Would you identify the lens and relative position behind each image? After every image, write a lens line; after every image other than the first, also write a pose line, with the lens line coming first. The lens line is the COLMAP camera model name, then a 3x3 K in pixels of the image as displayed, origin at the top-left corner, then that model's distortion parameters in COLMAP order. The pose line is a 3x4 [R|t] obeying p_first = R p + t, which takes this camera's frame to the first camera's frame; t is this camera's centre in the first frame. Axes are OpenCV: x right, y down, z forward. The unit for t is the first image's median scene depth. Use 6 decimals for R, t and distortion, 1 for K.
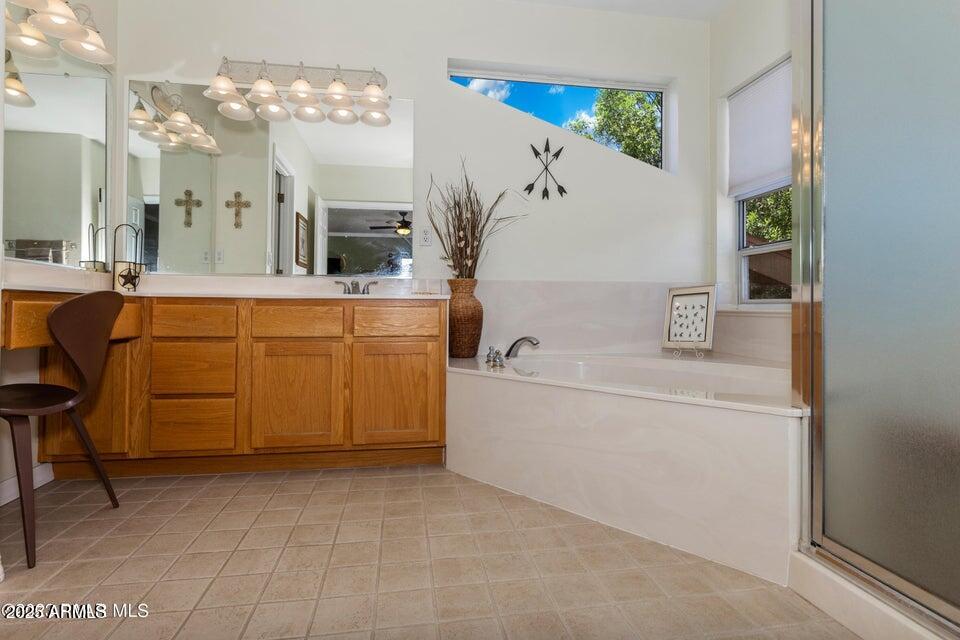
lens RADIAL K [[489.2, 0, 523.9], [0, 489.2, 317.8], [0, 0, 1]] dist [0.000241, 0.000149]
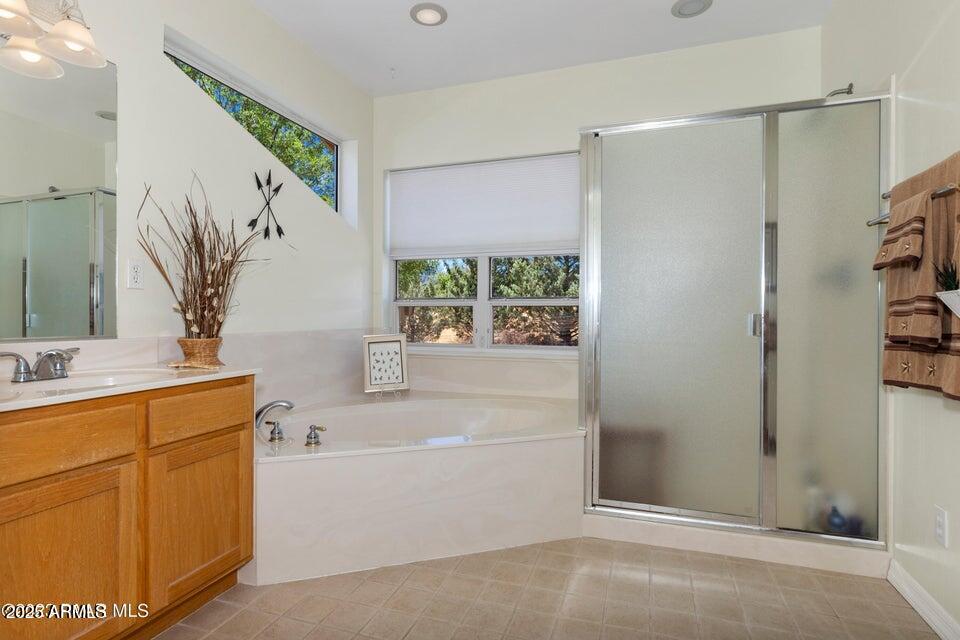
lens RADIAL K [[516.5, 0, 459.5], [0, 516.5, 321.0], [0, 0, 1]] dist [-0.003491, -0.000368]
pose [[0.479134, -0.018325, 0.877550, -0.631398], [0.000840, 0.999791, 0.020419, -0.121053], [-0.877741, -0.009046, 0.479050, 0.269957]]
